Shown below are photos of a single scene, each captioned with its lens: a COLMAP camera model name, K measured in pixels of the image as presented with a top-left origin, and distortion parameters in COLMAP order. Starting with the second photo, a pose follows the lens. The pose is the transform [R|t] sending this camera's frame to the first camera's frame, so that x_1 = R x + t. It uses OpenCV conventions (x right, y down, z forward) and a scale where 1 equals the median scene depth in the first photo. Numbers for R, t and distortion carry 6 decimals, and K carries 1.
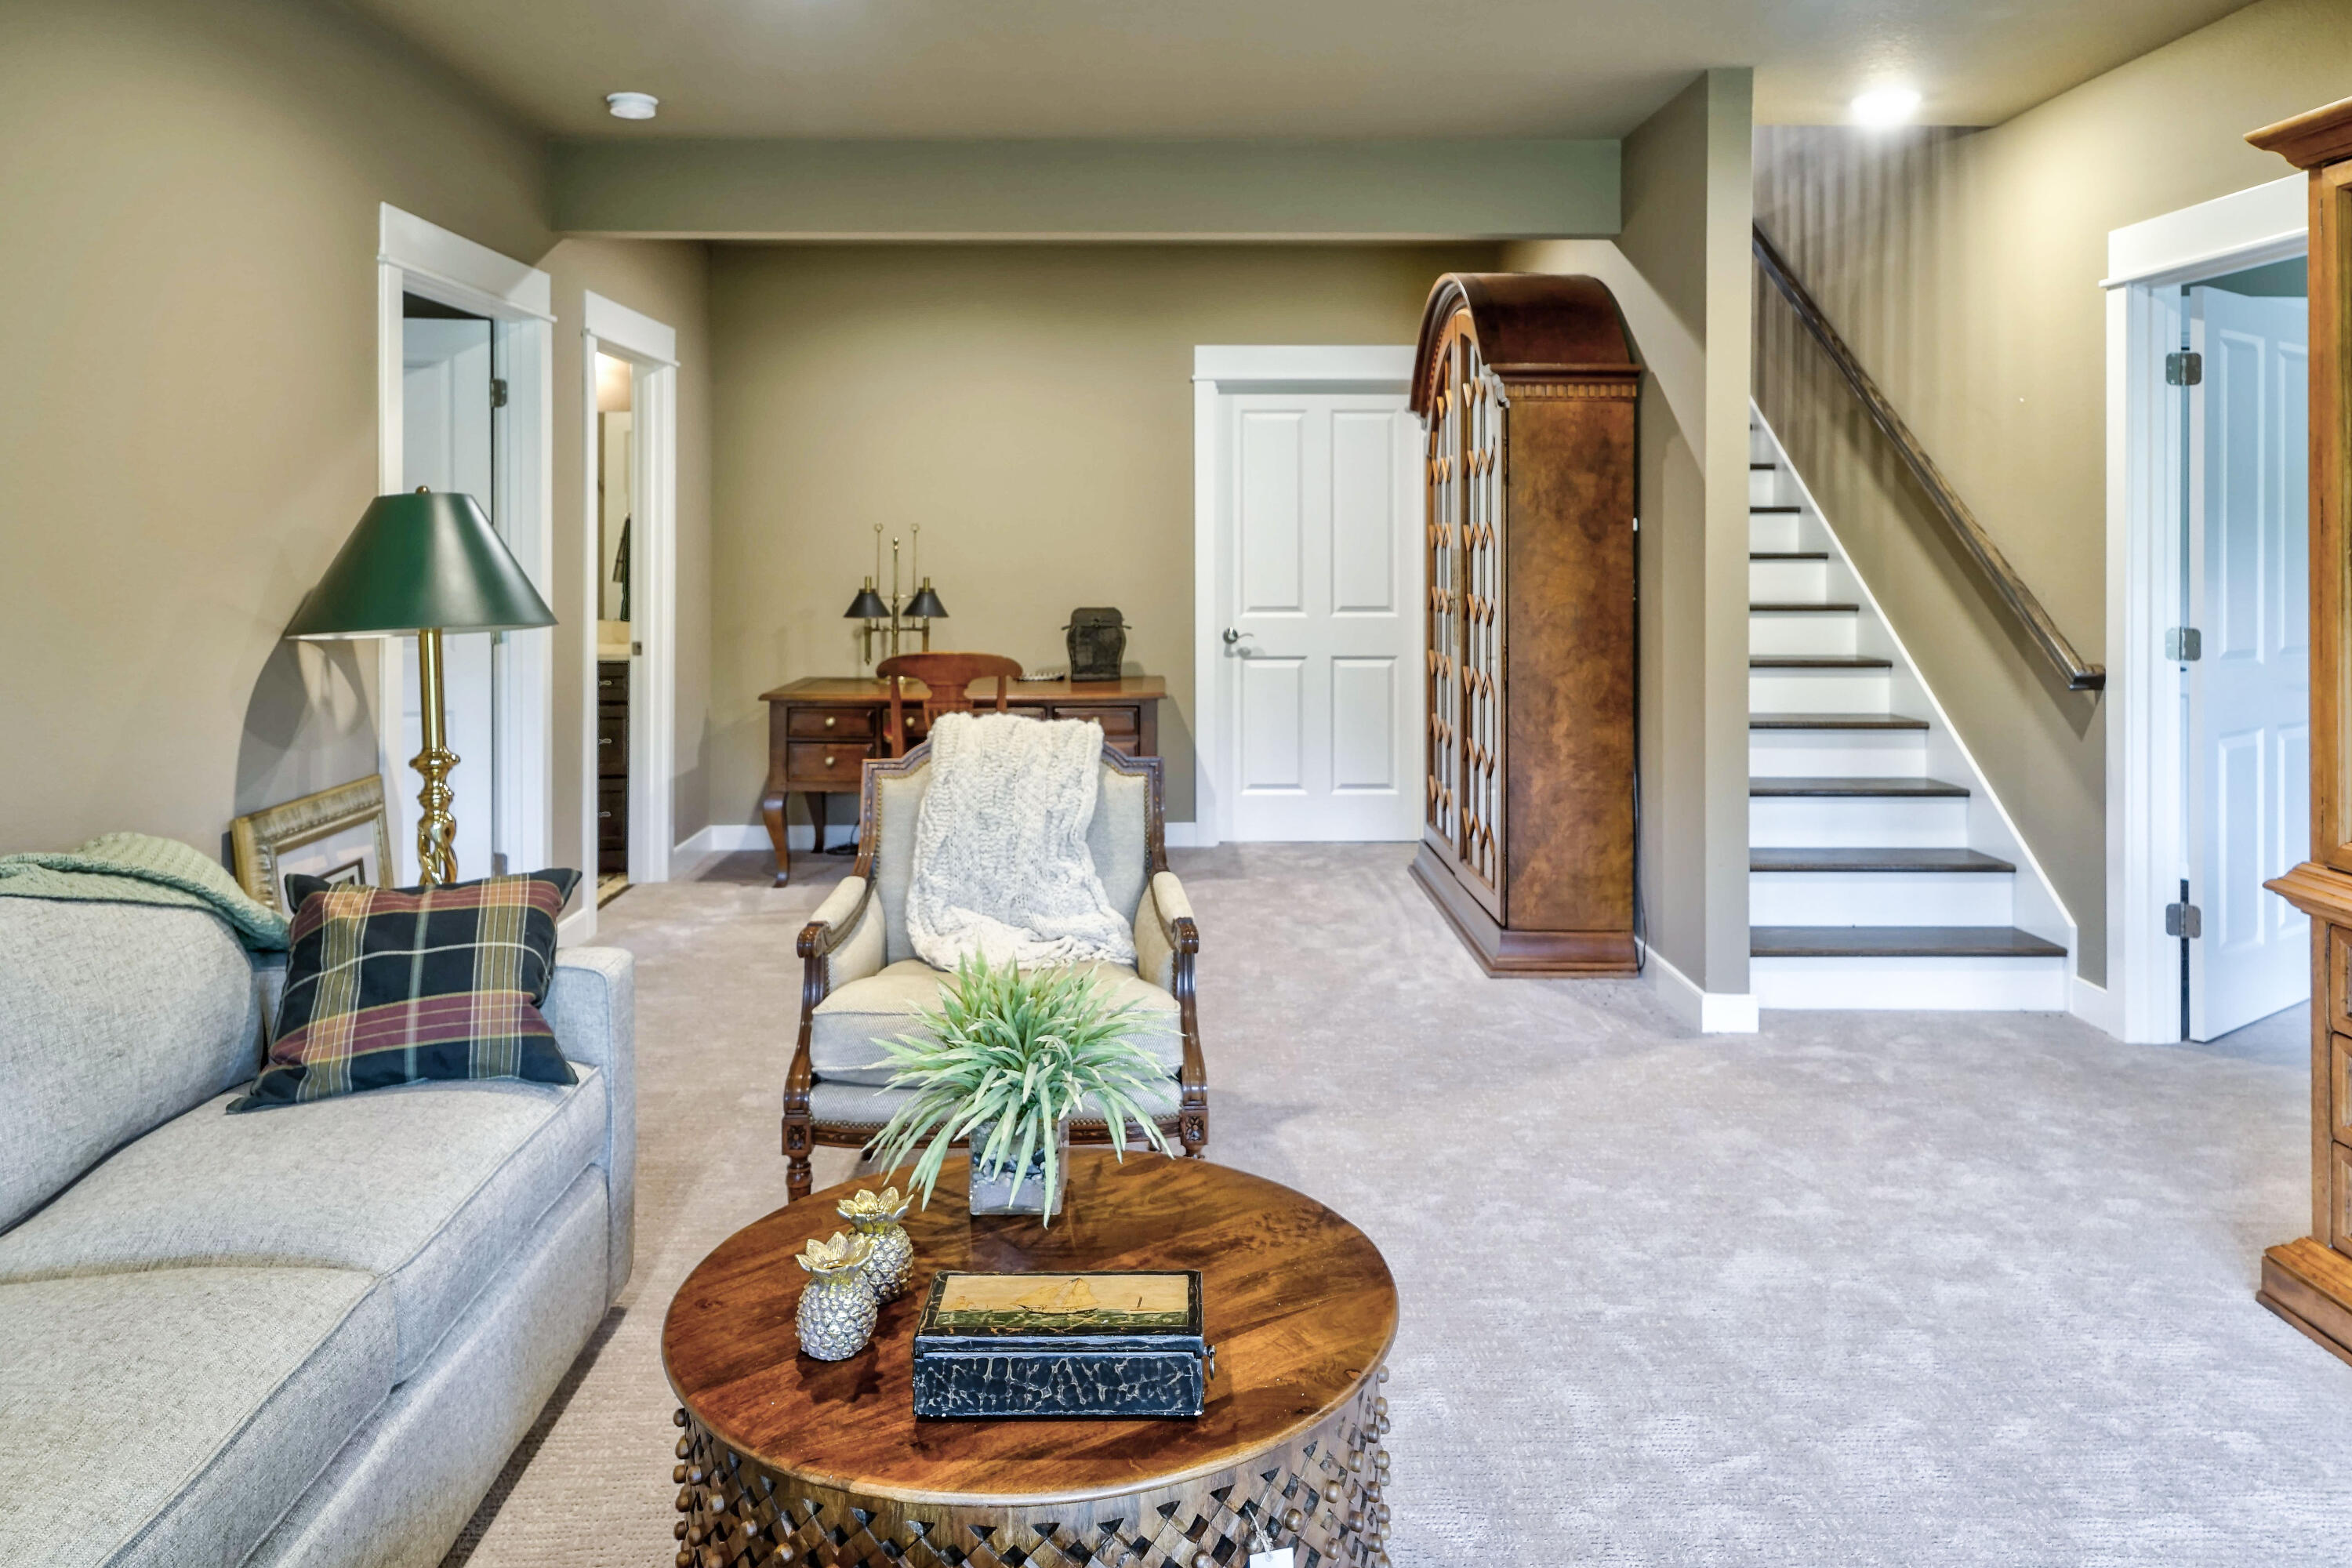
lens RADIAL K [[1607.5, 0, 1165.6], [0, 1607.5, 732.5], [0, 0, 1]] dist [0.019157, -0.001576]
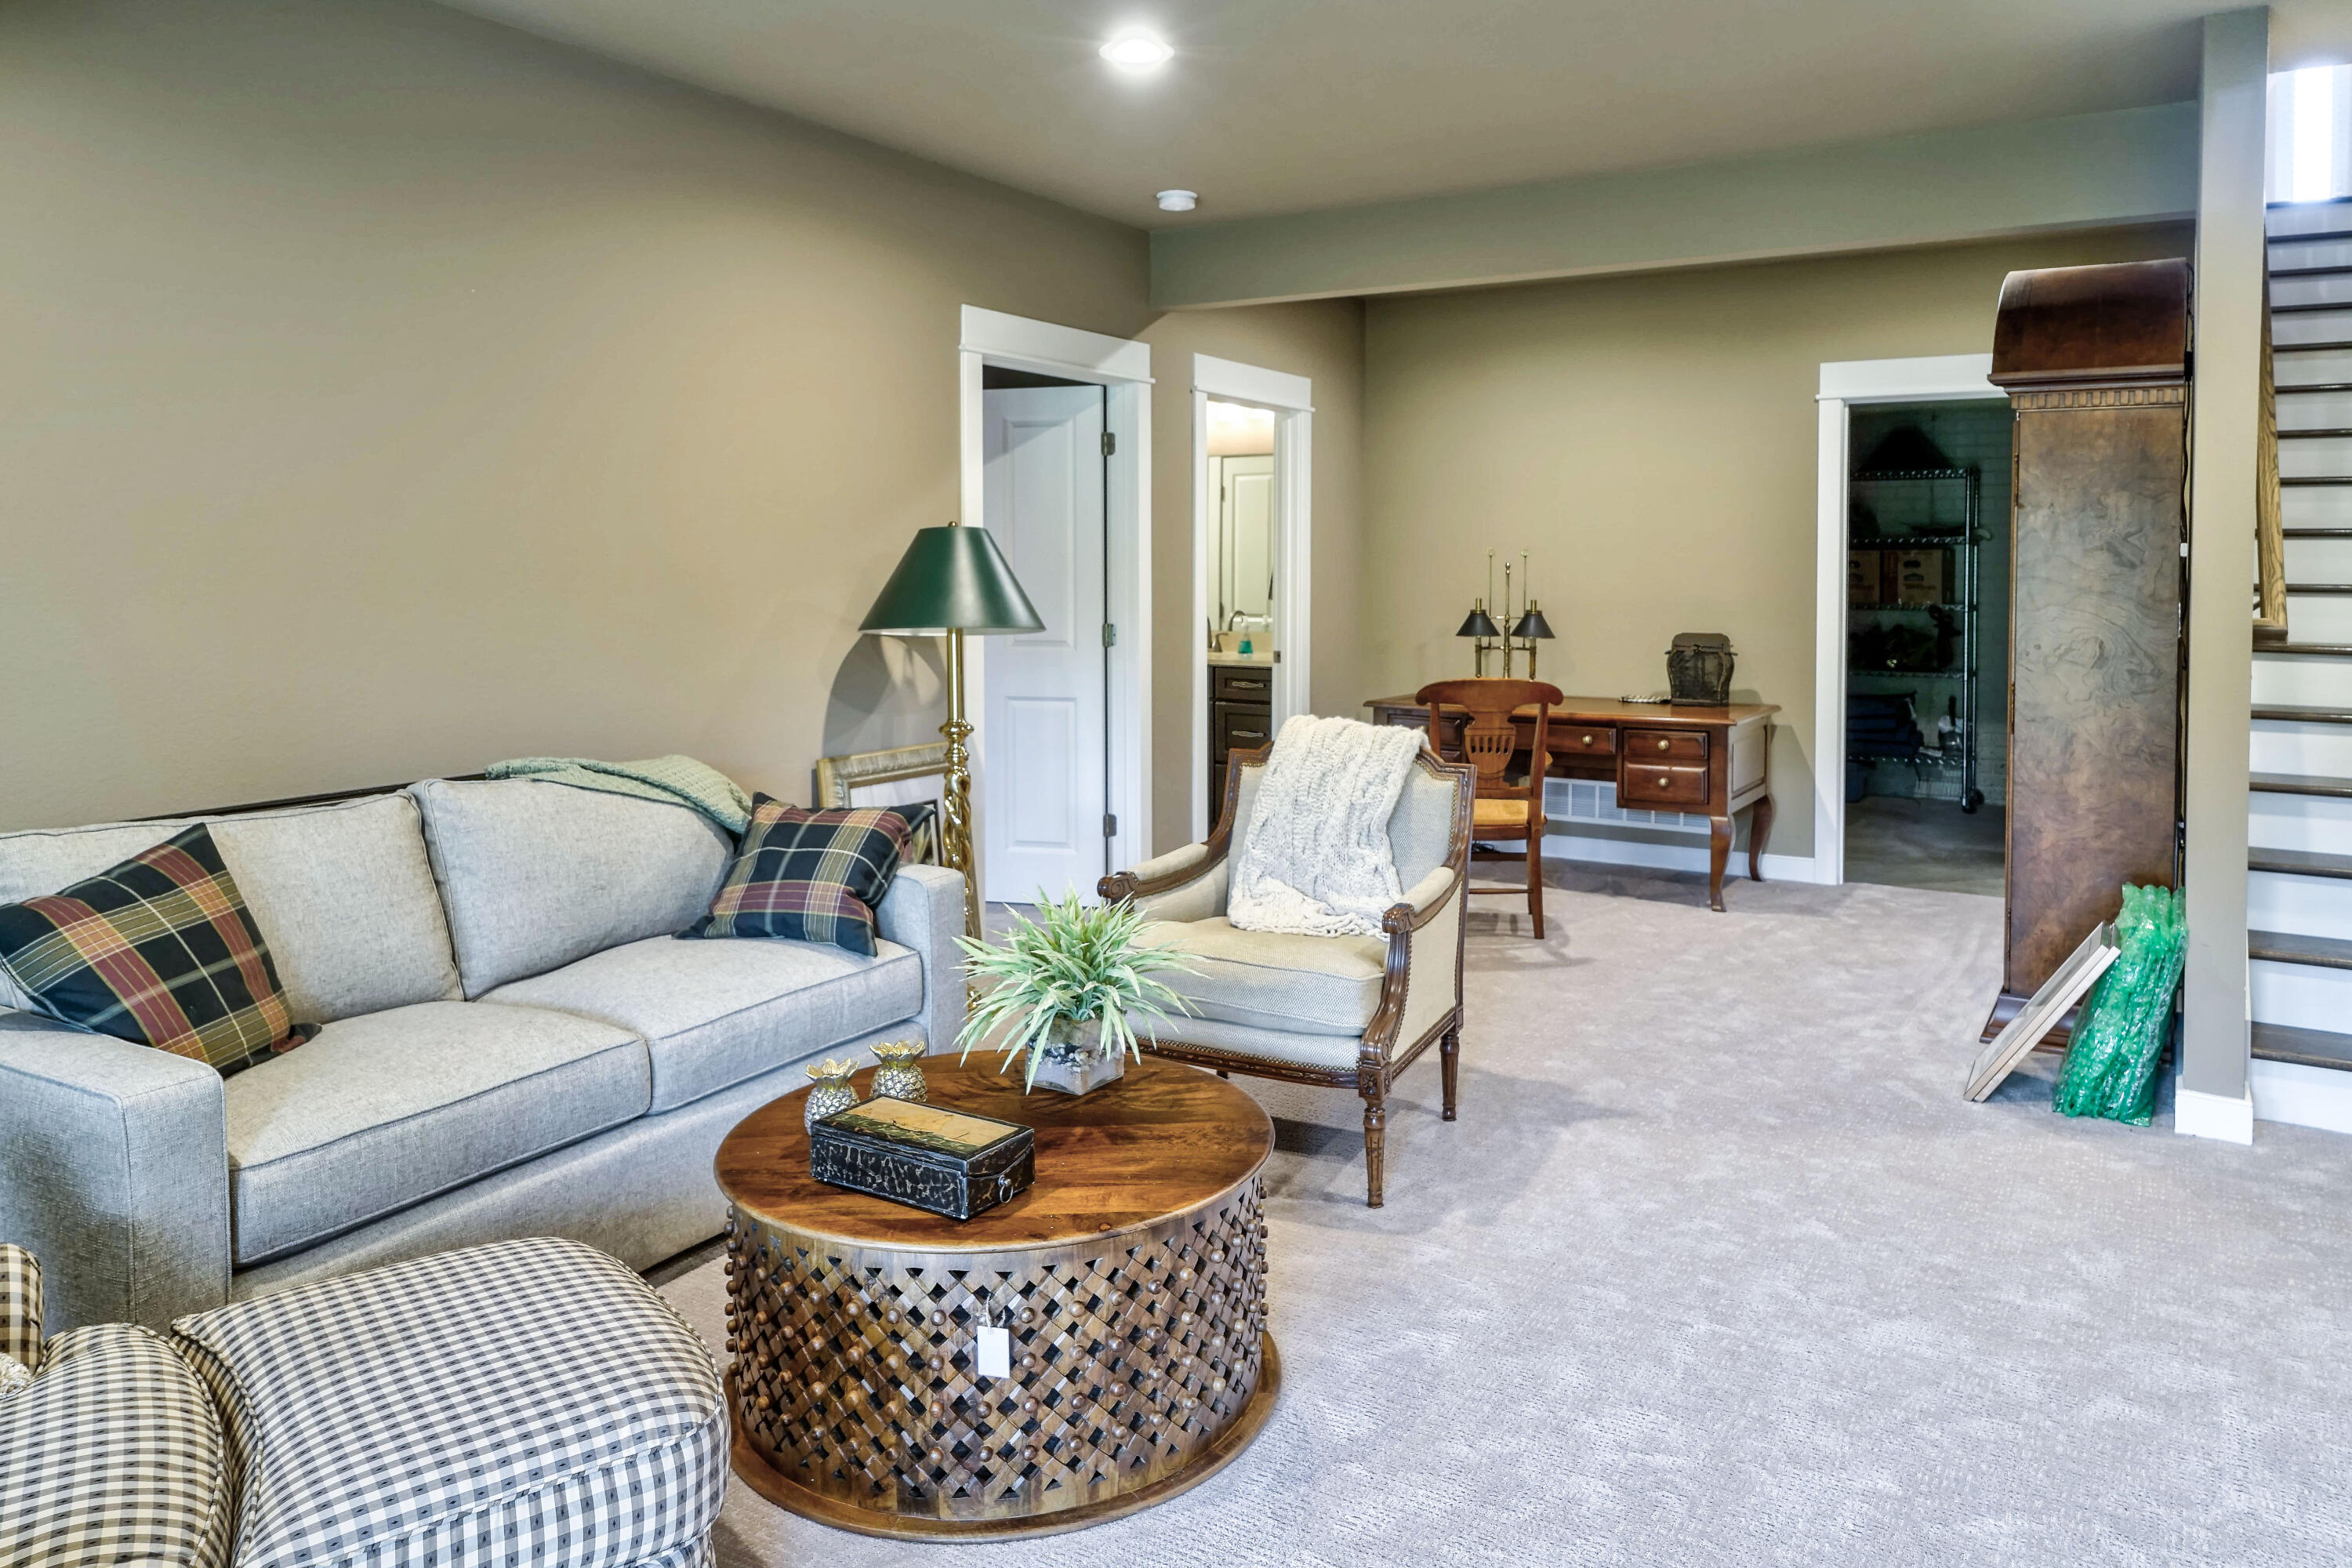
lens RADIAL K [[1535.5, 0, 1177.3], [0, 1535.5, 835.1], [0, 0, 1]] dist [0.002139, 0.030401]
pose [[0.858176, 0.095450, -0.504403, 0.340478], [-0.067523, 0.995014, 0.073407, -0.000511], [0.508895, -0.028937, 0.860342, -0.001100]]
